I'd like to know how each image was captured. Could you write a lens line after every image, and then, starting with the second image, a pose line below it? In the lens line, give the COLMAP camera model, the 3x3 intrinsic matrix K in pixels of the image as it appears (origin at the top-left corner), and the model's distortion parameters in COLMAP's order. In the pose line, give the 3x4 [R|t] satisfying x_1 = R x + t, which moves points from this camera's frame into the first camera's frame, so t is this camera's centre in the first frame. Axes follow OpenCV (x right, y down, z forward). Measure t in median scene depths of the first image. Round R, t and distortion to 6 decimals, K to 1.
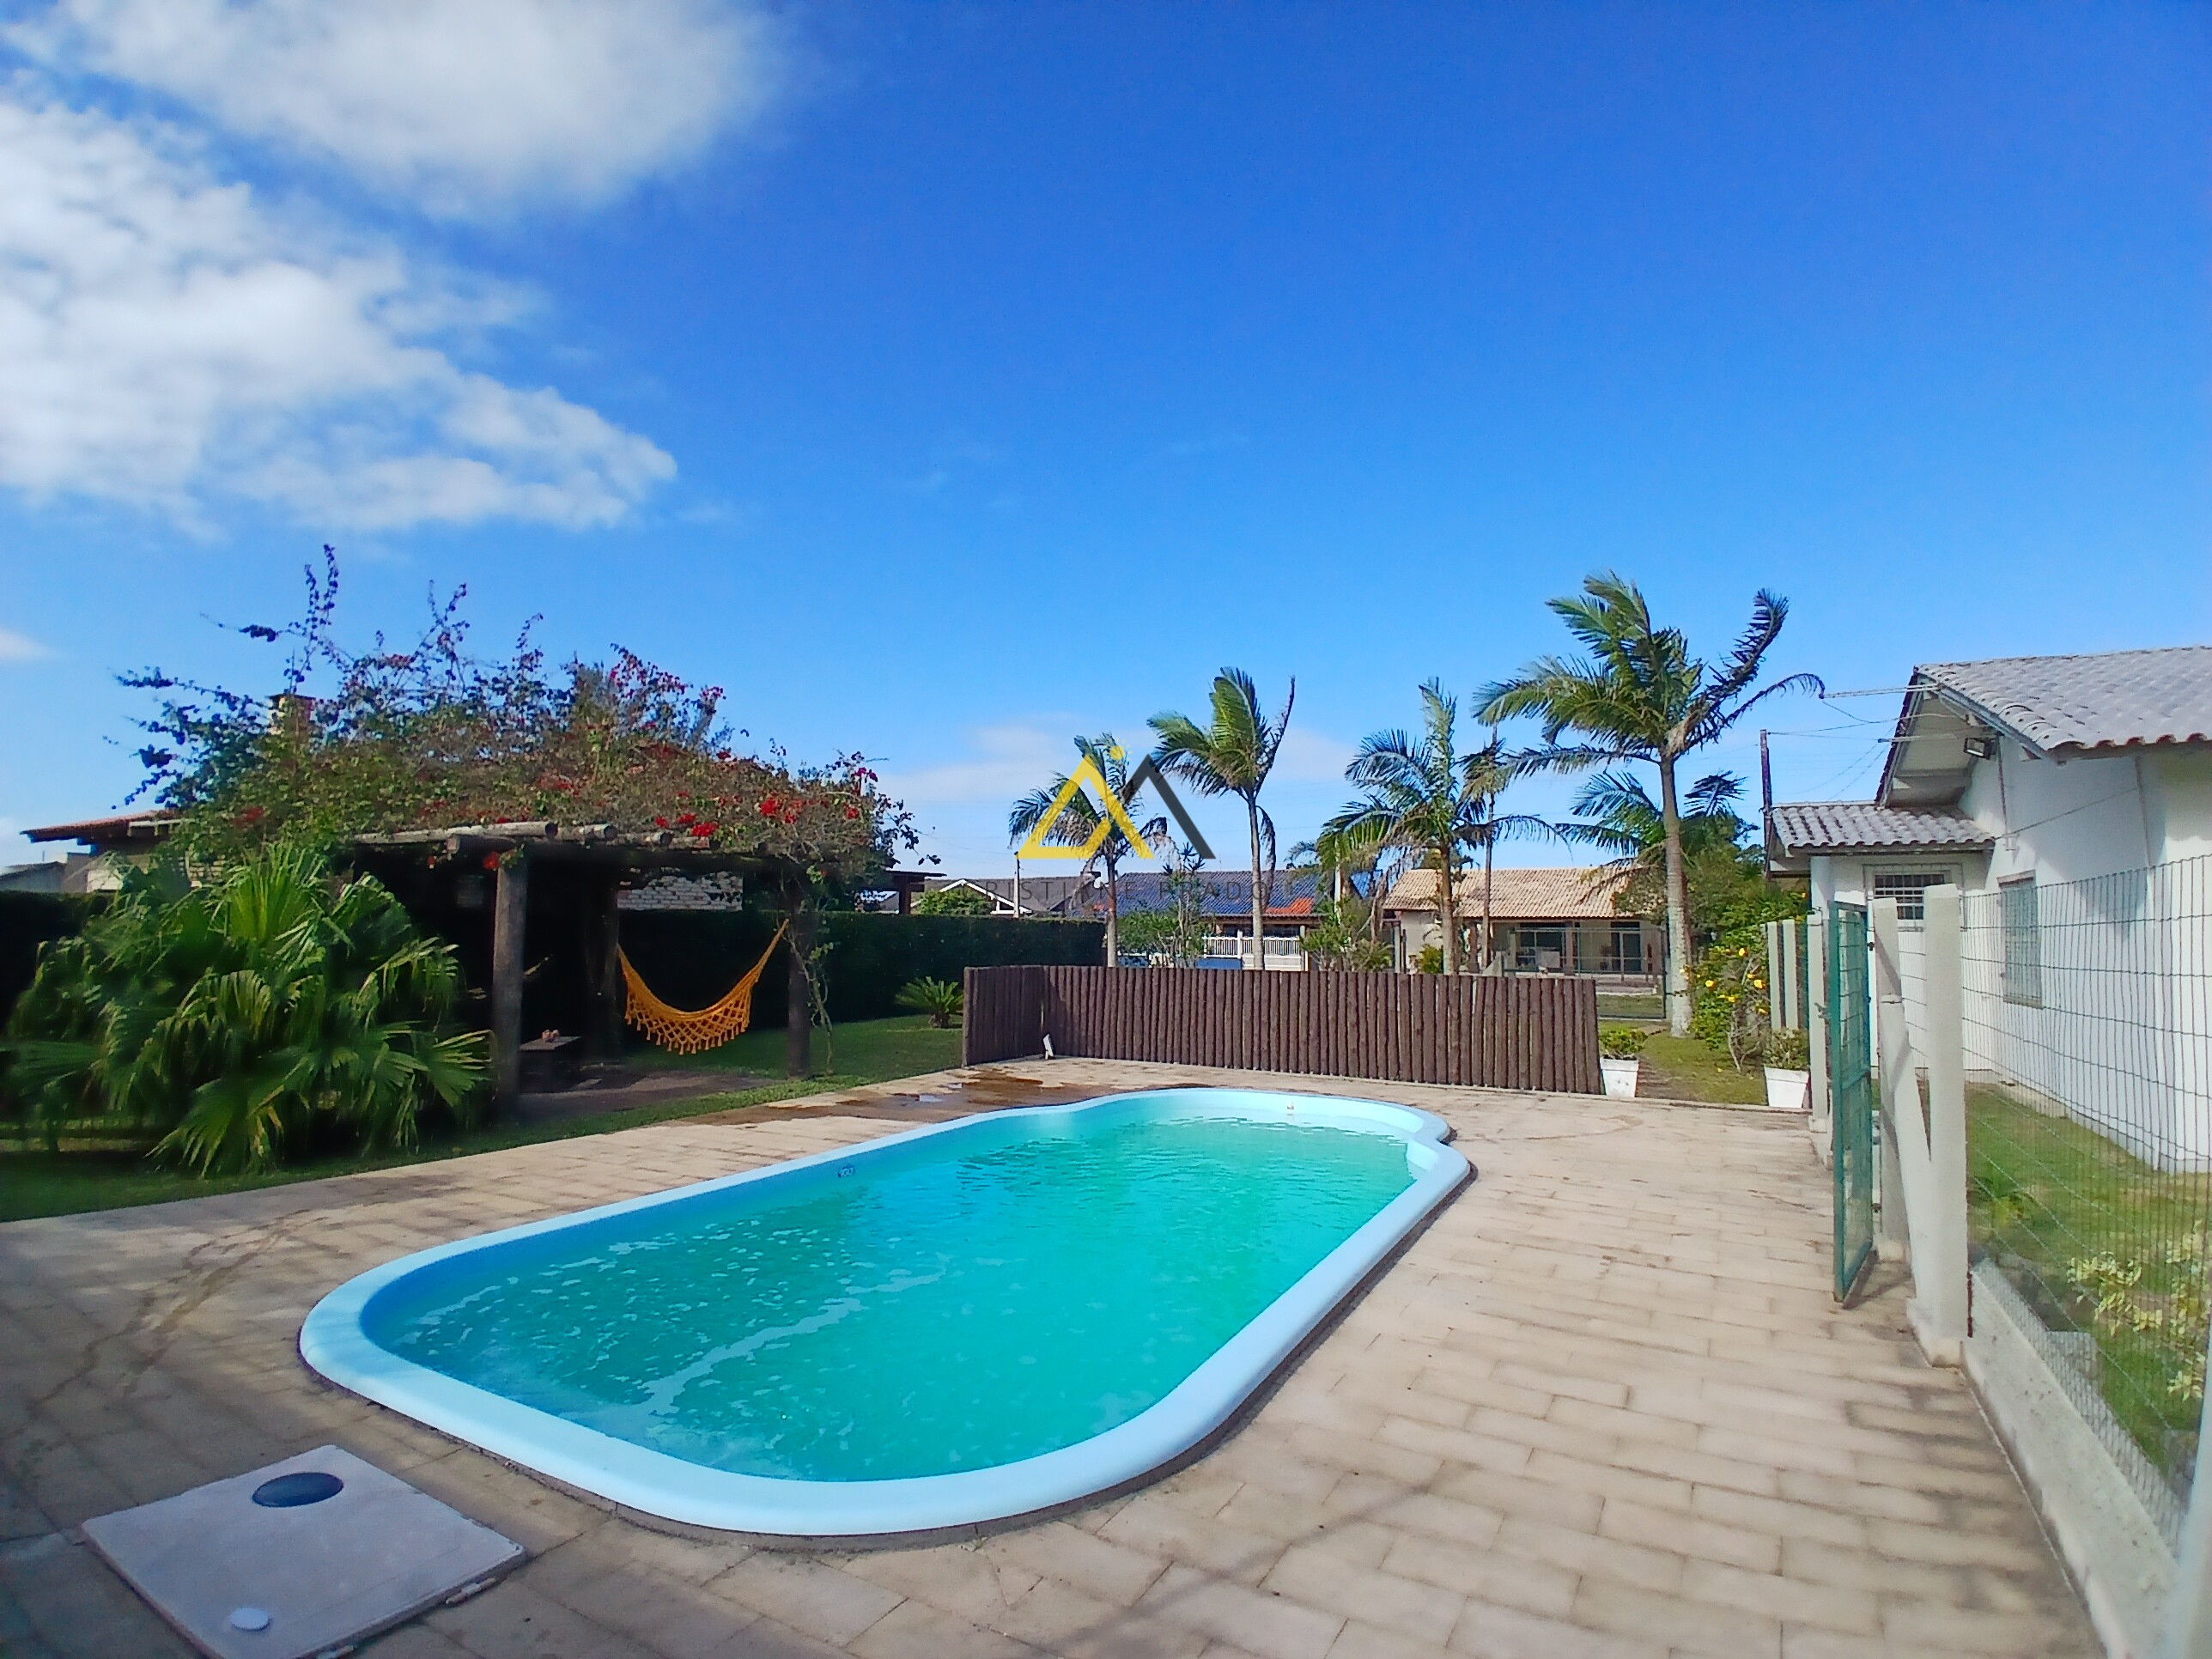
lens RADIAL K [[1123.3, 0, 1107.2], [0, 1123.3, 827.6], [0, 0, 1]] dist [-0.022729, -0.031421]
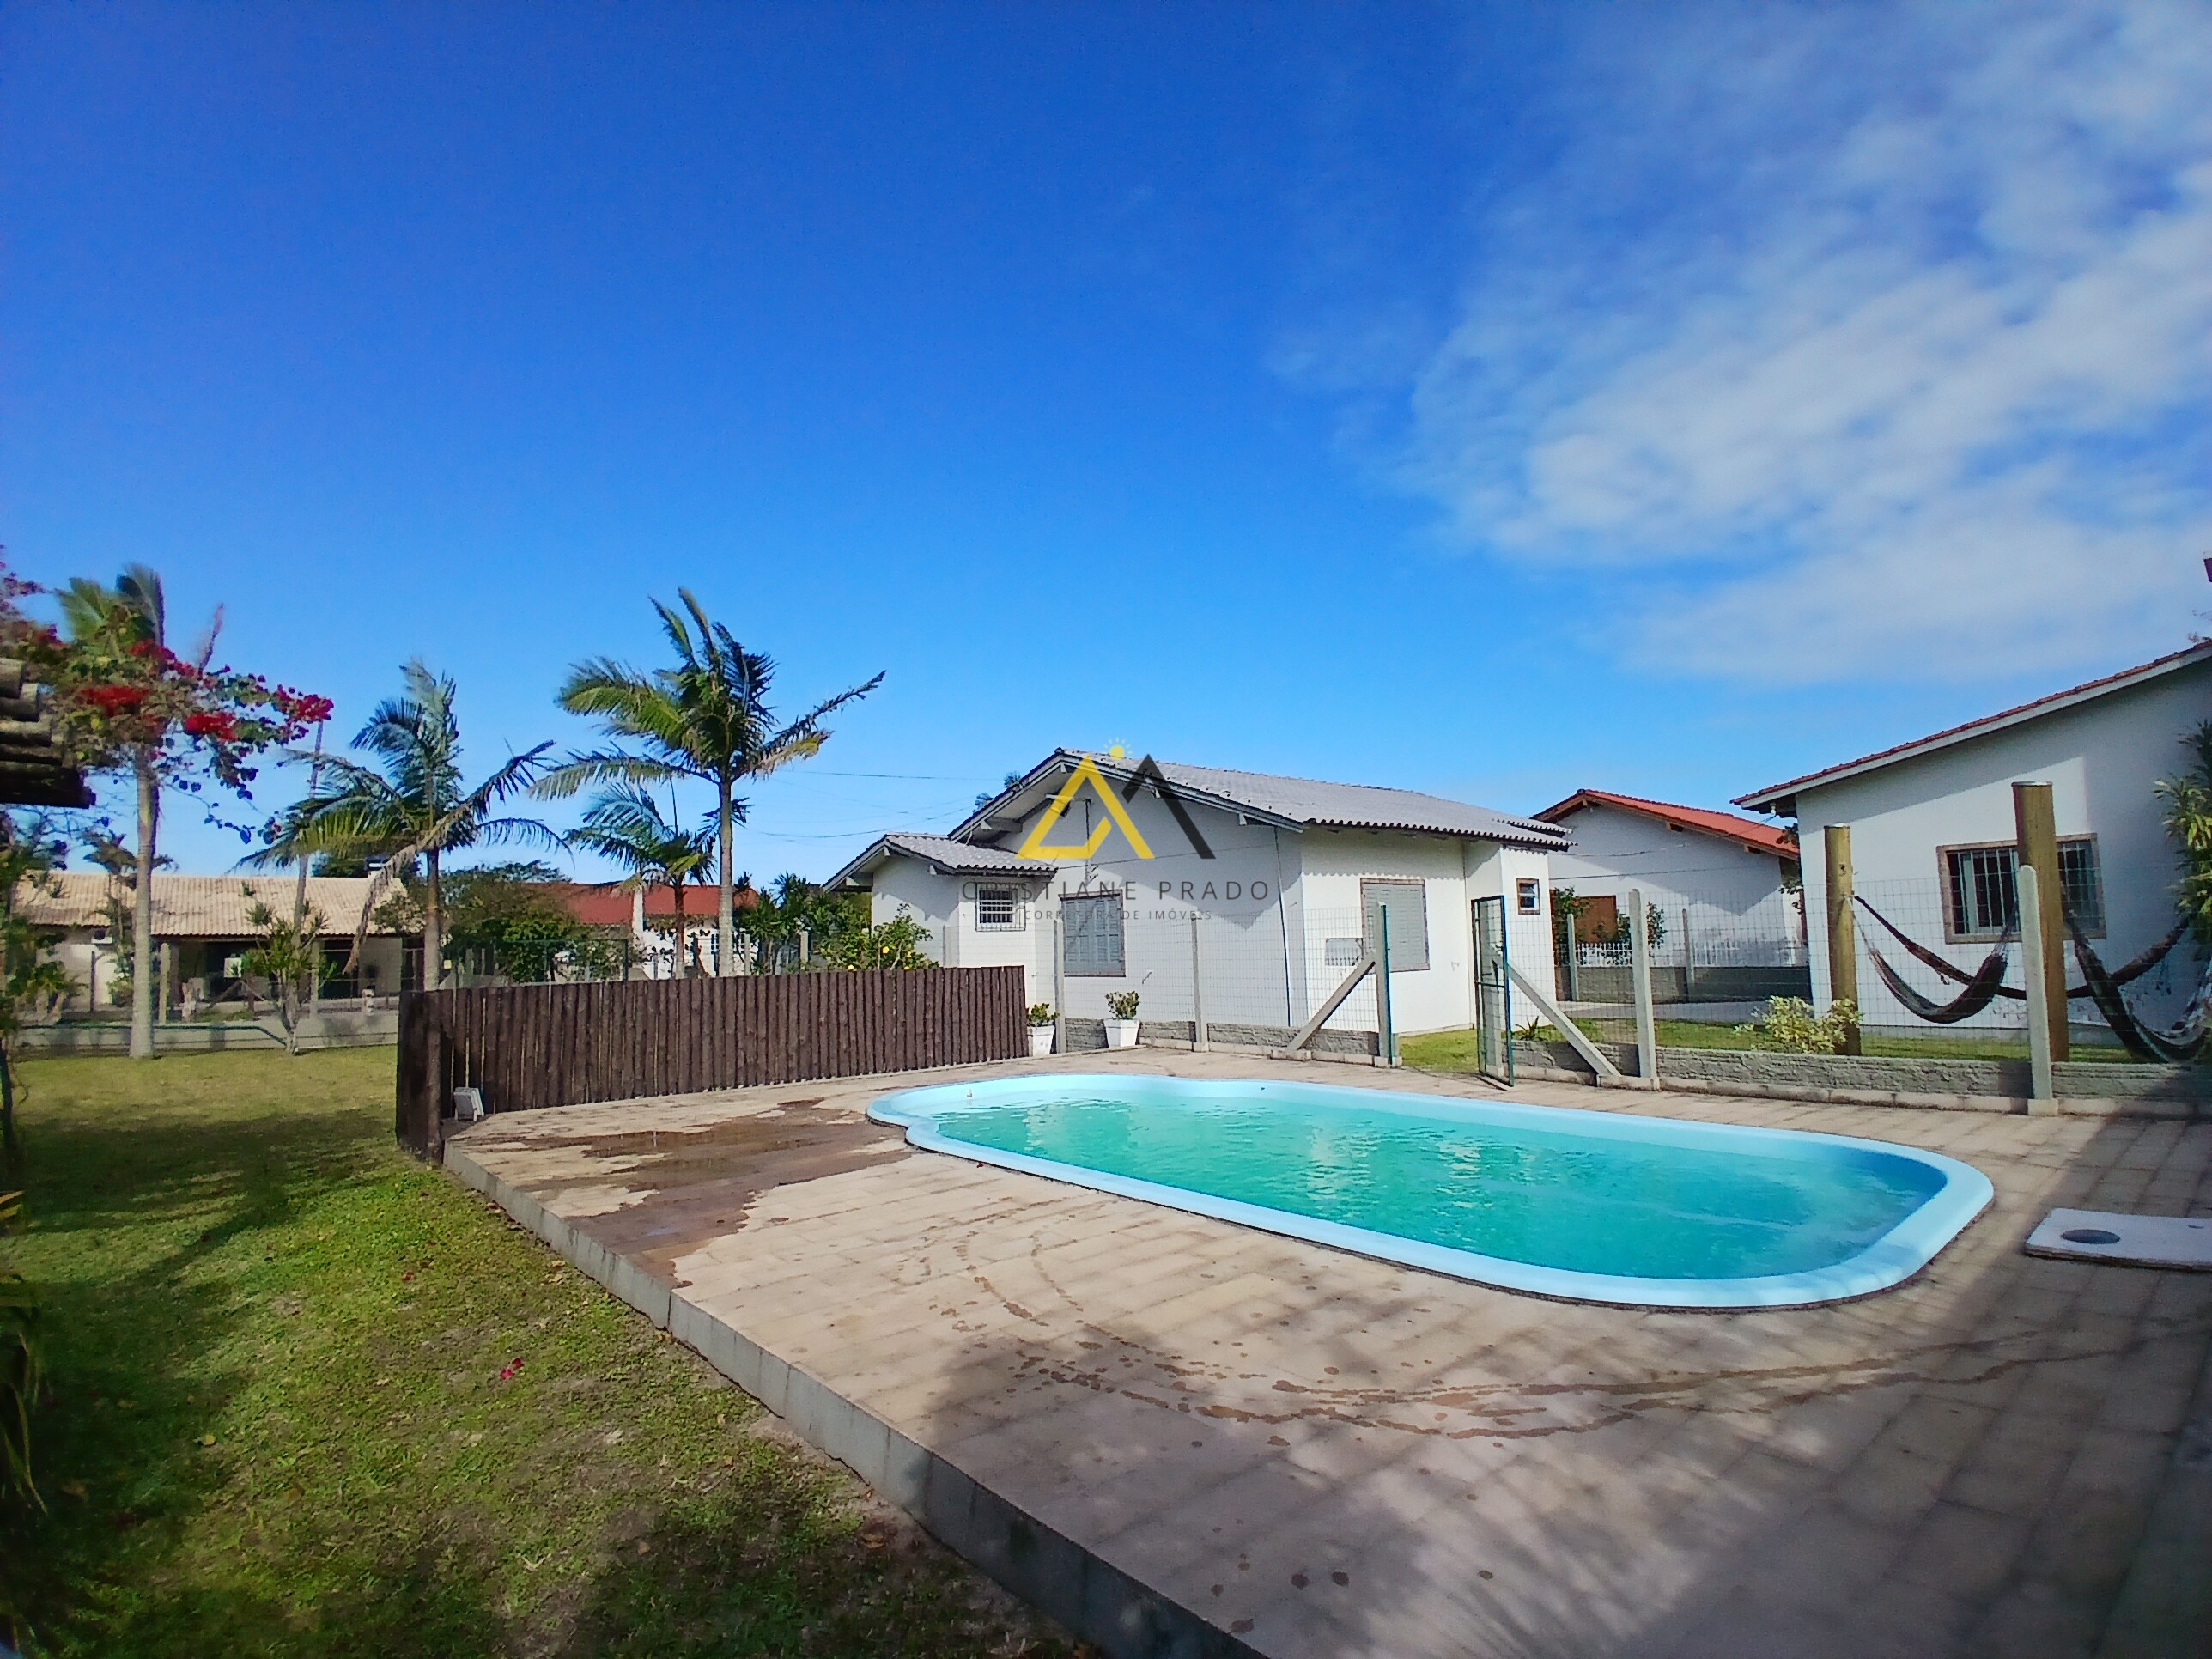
lens RADIAL K [[1123.3, 0, 1124.4], [0, 1123.3, 817.8], [0, 0, 1]] dist [-0.022729, -0.031421]
pose [[0.328132, 0.087241, 0.940595, -0.689604], [-0.056245, 0.995764, -0.072737, 0.055134], [-0.942956, -0.029036, 0.331649, 0.466350]]
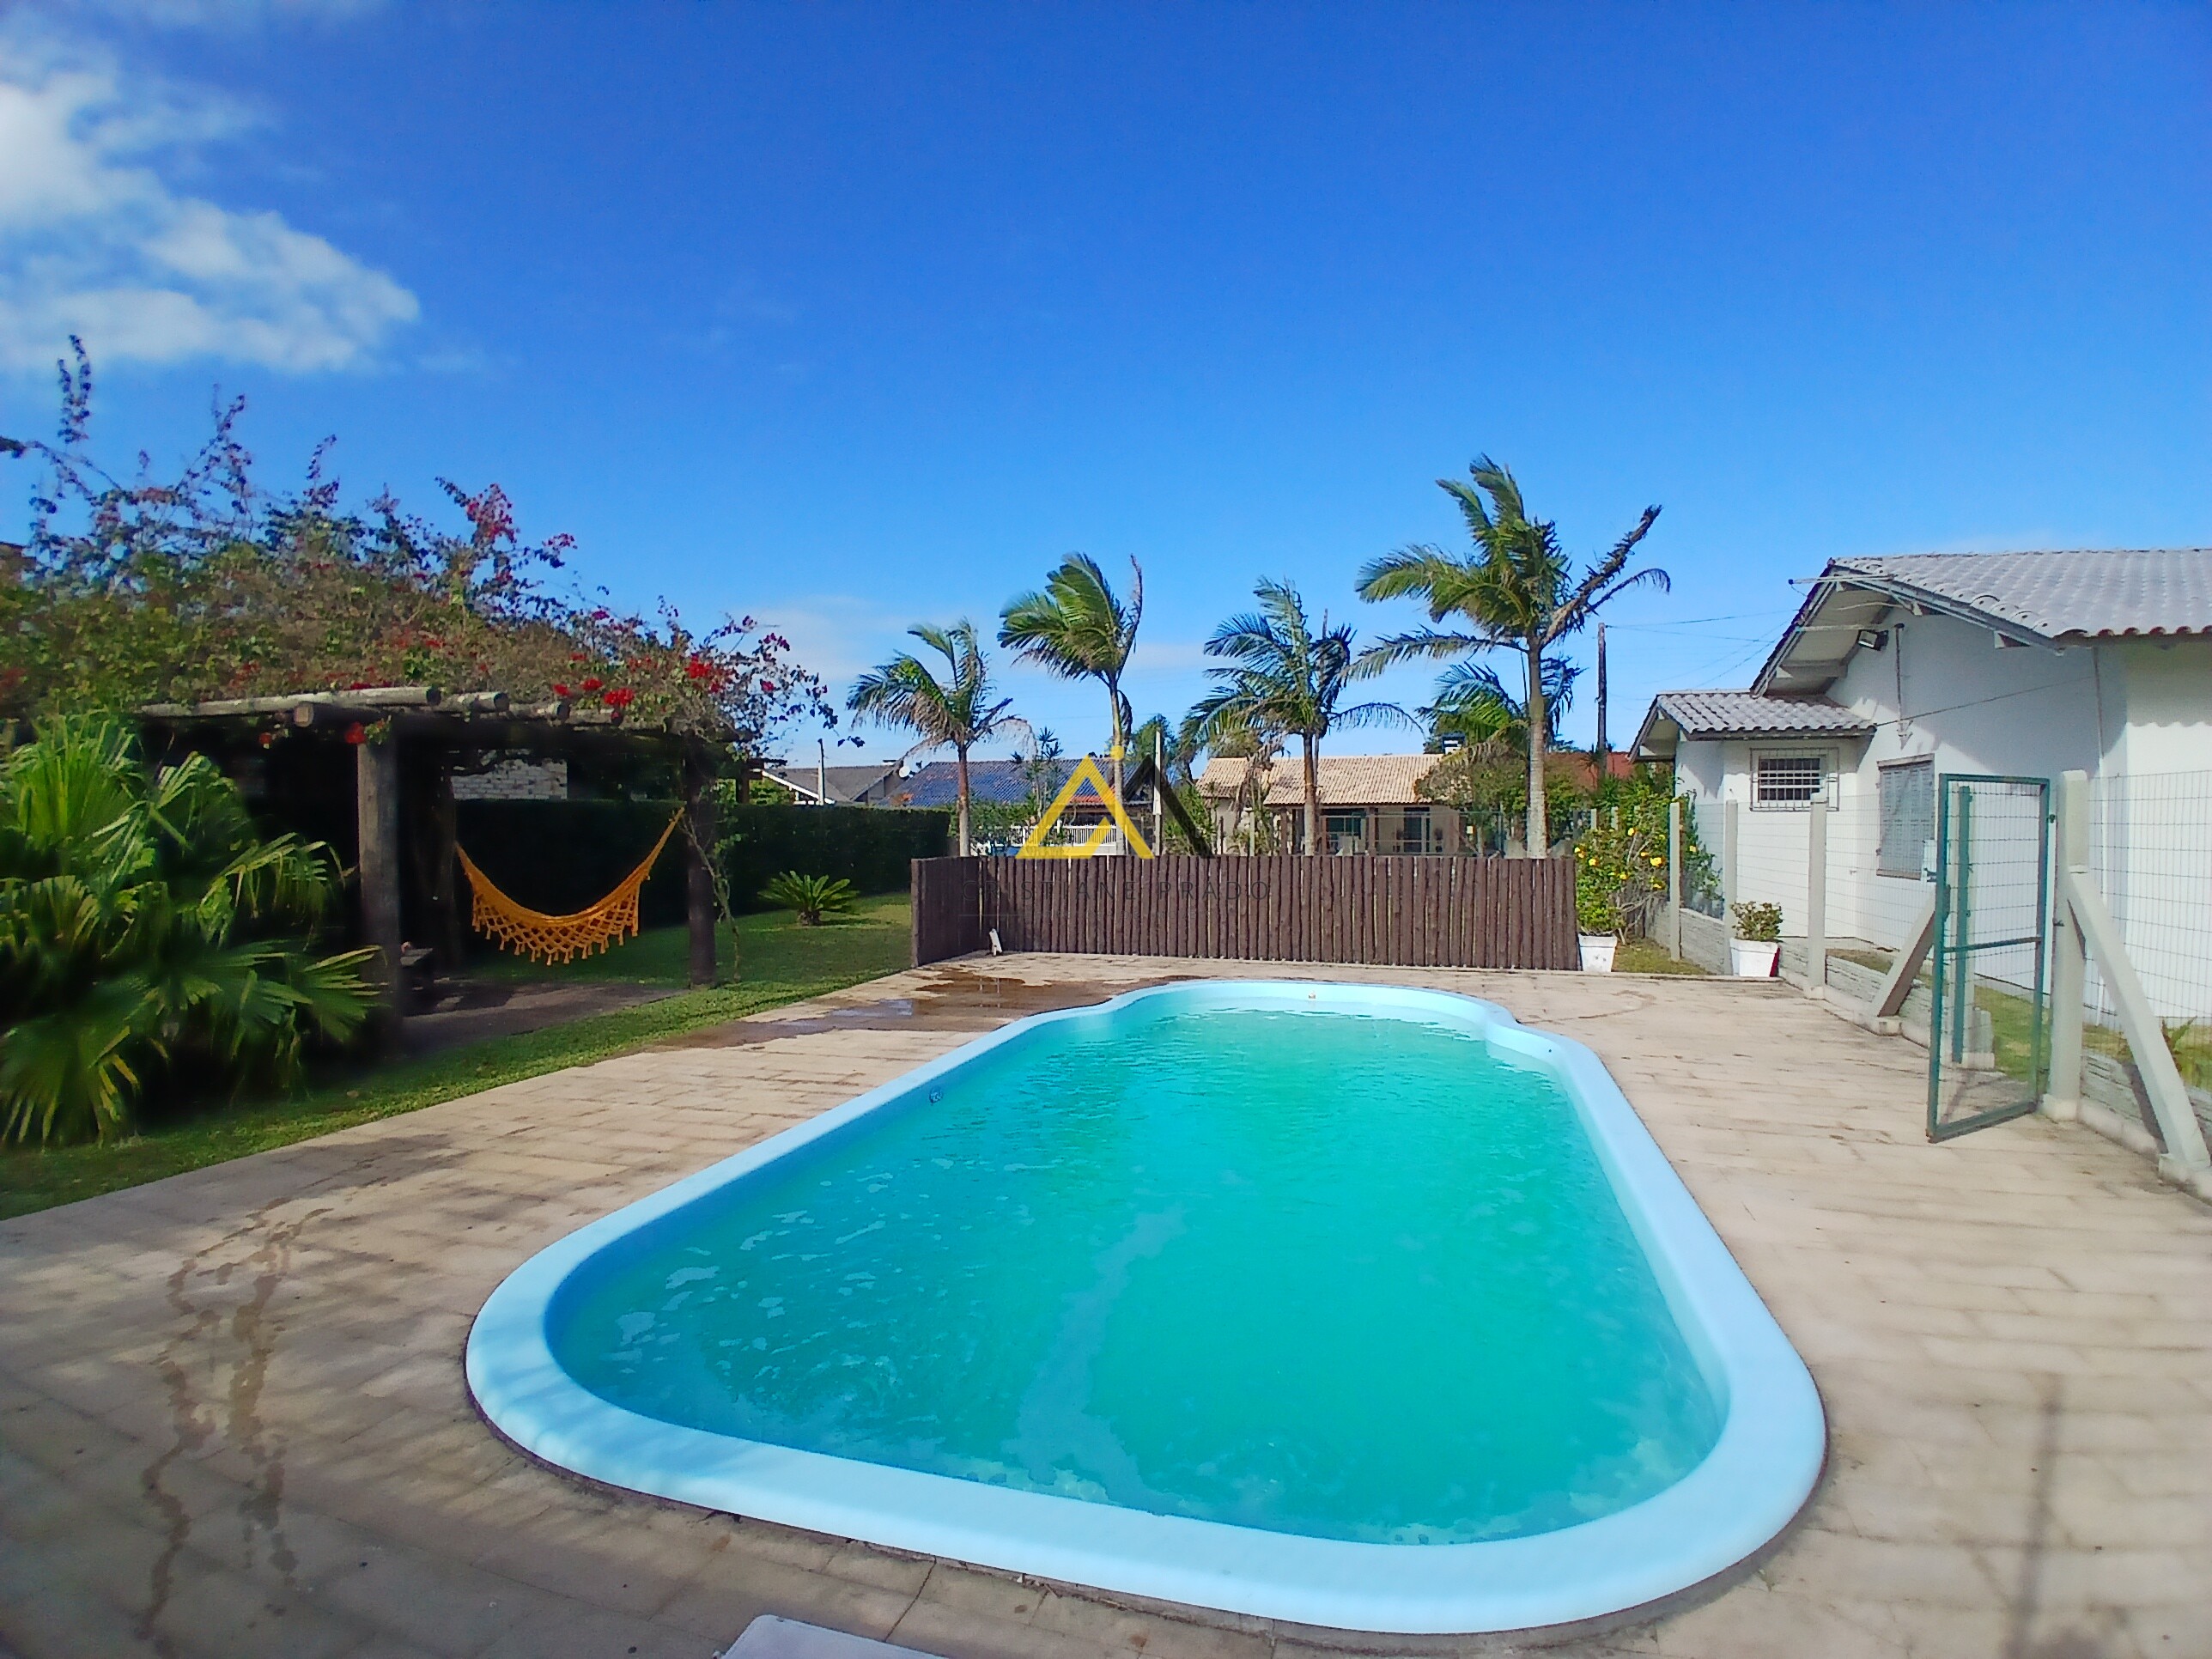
lens RADIAL K [[1123.3, 0, 1101.2], [0, 1123.3, 827.7], [0, 0, 1]] dist [-0.022729, -0.031421]
pose [[0.978210, -0.012398, 0.207248, -0.184871], [-0.007694, 0.995365, 0.095861, 0.014554], [-0.207476, -0.095366, 0.973581, 0.106801]]
